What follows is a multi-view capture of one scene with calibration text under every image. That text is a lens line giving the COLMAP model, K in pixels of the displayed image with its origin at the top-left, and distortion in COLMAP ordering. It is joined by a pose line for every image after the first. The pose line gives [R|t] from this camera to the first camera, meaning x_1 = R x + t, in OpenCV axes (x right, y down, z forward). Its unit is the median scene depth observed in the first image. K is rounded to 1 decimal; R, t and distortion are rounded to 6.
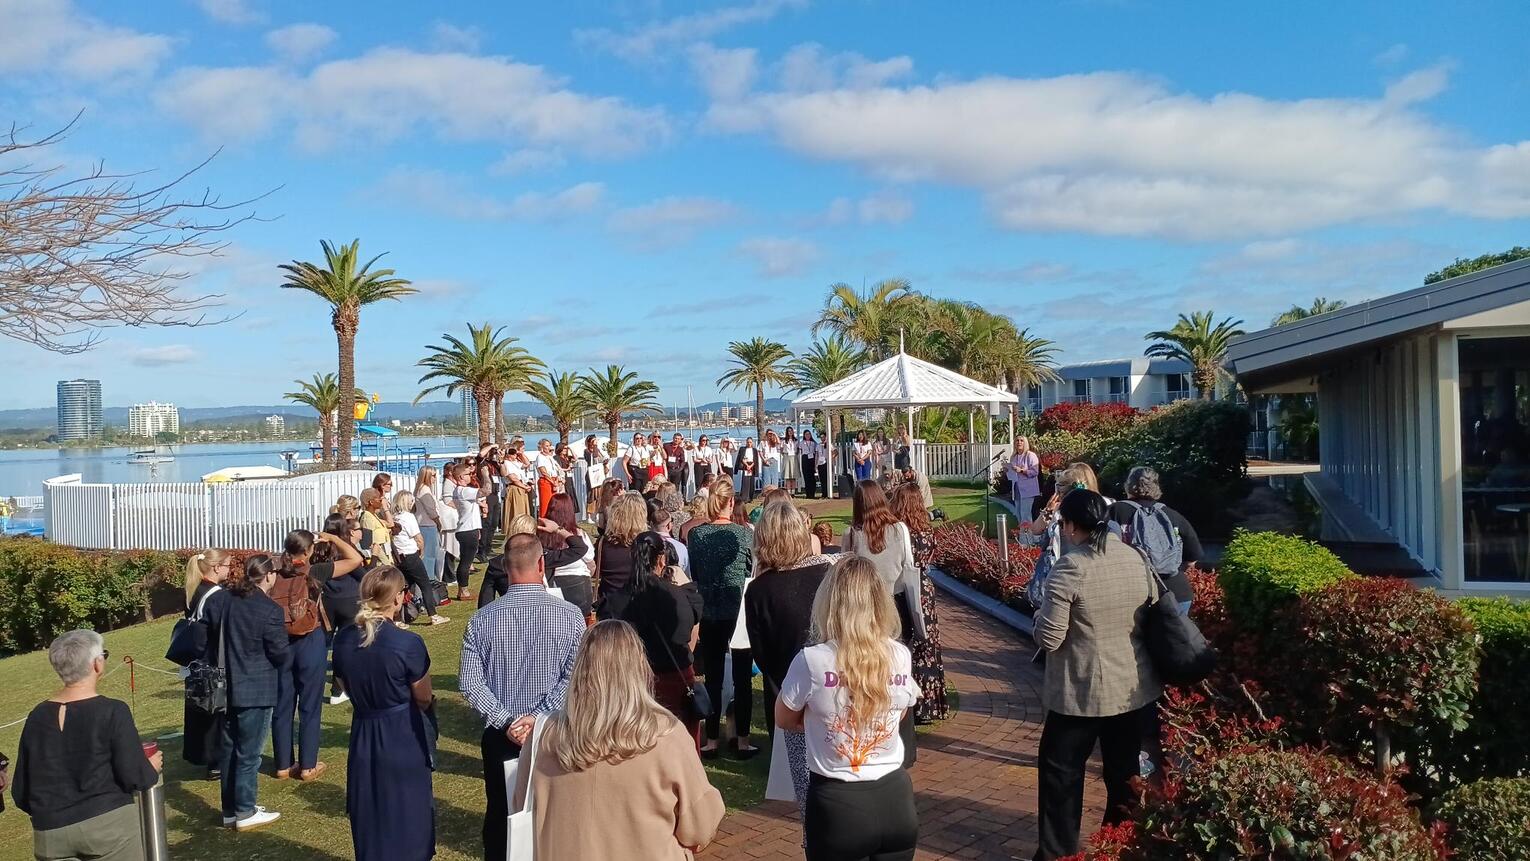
lens RADIAL K [[1165.8, 0, 726.3], [0, 1165.8, 438.9], [0, 0, 1]] dist [0.048461, -0.104206]
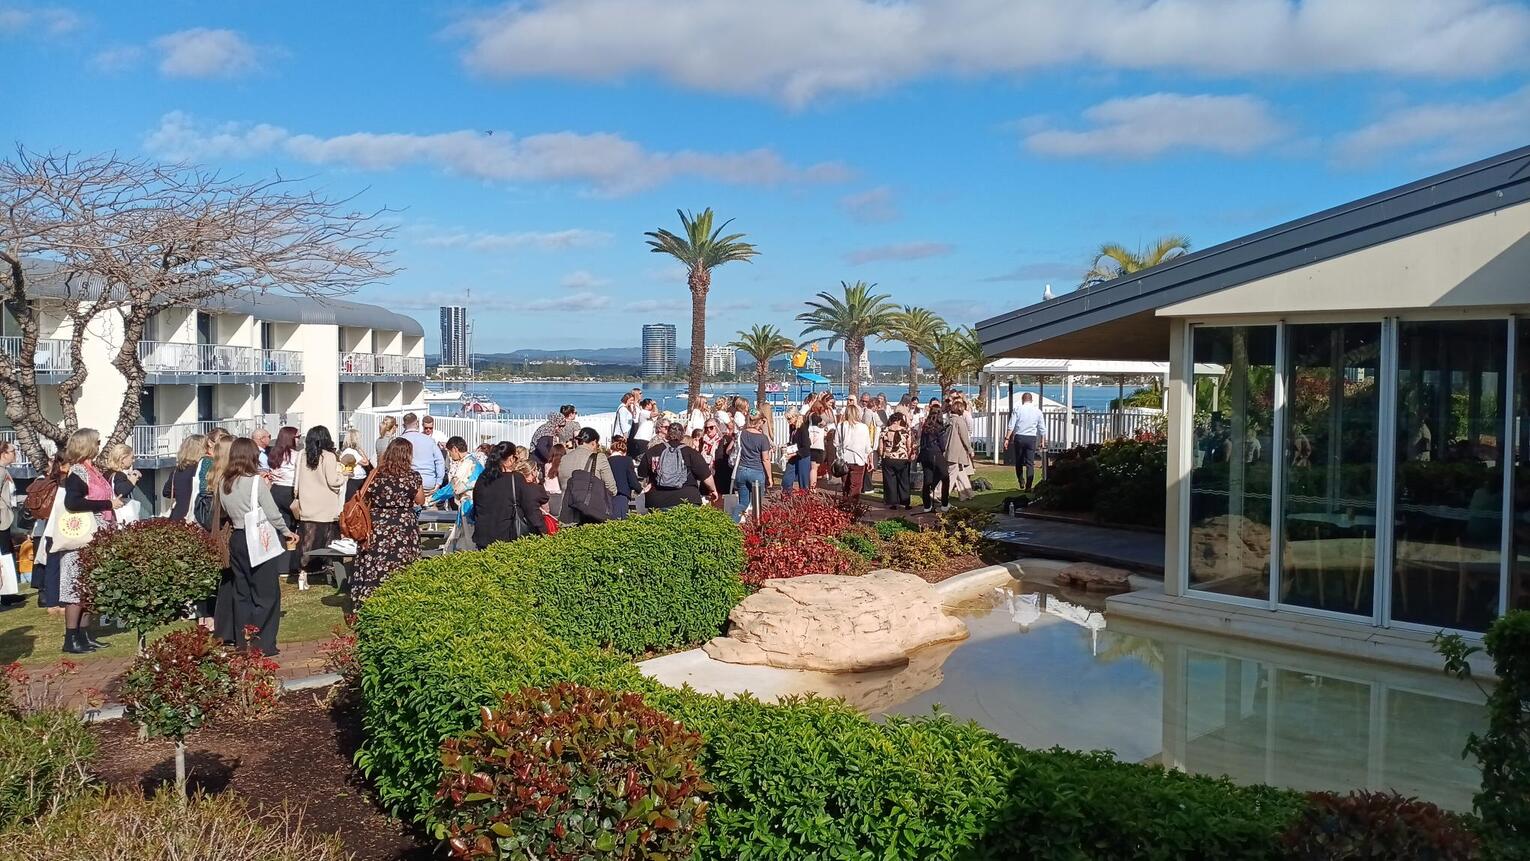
lens RADIAL K [[1165.8, 0, 760.5], [0, 1165.8, 430.2], [0, 0, 1]] dist [0.048461, -0.104206]
pose [[0.896382, 0.057621, -0.439522, 0.233169], [-0.041842, 0.998087, 0.045513, -0.010204], [0.441304, -0.022406, 0.897078, 0.006876]]
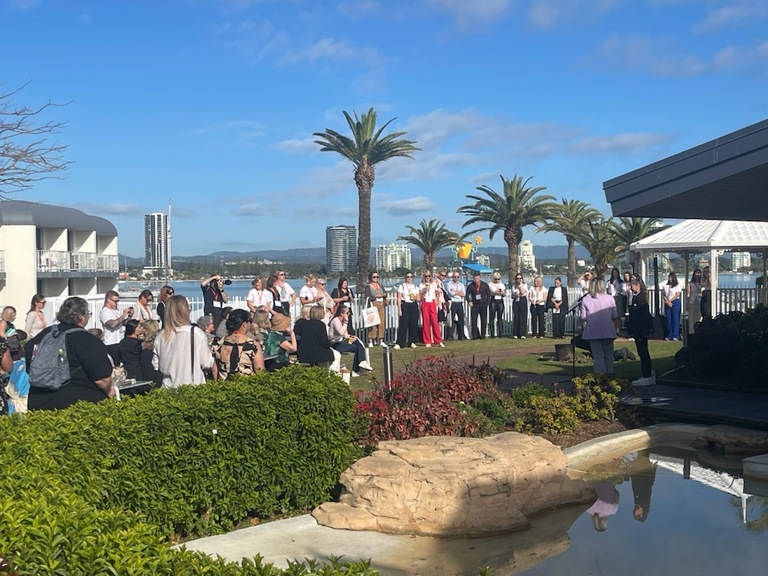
lens RADIAL K [[1061.0, 0, 385.1], [0, 1061.0, 296.2], [0, 0, 1]] dist [0.043285, 0.000000]
pose [[0.874124, 0.029816, -0.484787, 0.232252], [-0.021711, 0.999515, 0.022325, -0.001579], [0.485218, -0.008989, 0.874347, 0.041575]]
